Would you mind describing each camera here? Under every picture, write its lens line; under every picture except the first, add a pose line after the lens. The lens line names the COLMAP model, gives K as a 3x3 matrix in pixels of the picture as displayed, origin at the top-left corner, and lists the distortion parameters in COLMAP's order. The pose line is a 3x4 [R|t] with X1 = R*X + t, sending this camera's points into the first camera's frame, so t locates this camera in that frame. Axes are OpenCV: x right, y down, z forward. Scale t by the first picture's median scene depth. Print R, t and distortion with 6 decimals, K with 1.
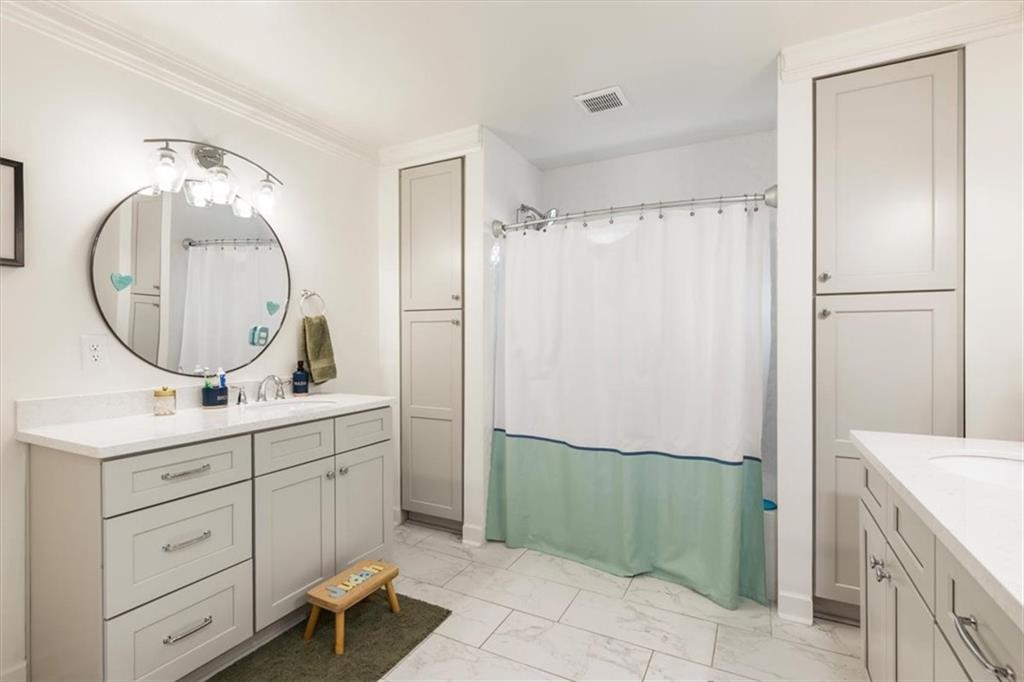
lens RADIAL K [[516.7, 0, 511.6], [0, 516.7, 346.0], [0, 0, 1]] dist [-0.001433, 0.000085]
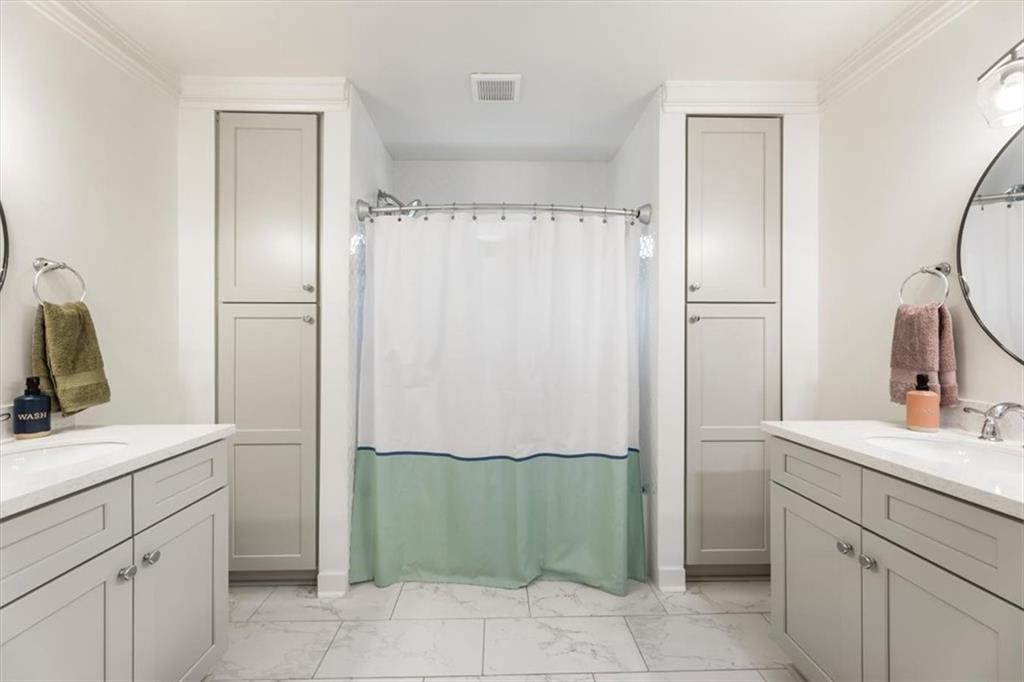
lens RADIAL K [[424.0, 0, 512.5], [0, 424.0, 342.1], [0, 0, 1]] dist [0.001155, 0.000367]
pose [[0.863024, -0.000598, 0.505162, -0.180938], [0.006485, 0.999930, -0.009895, -0.002896], [-0.505121, 0.011816, 0.862968, 0.304609]]
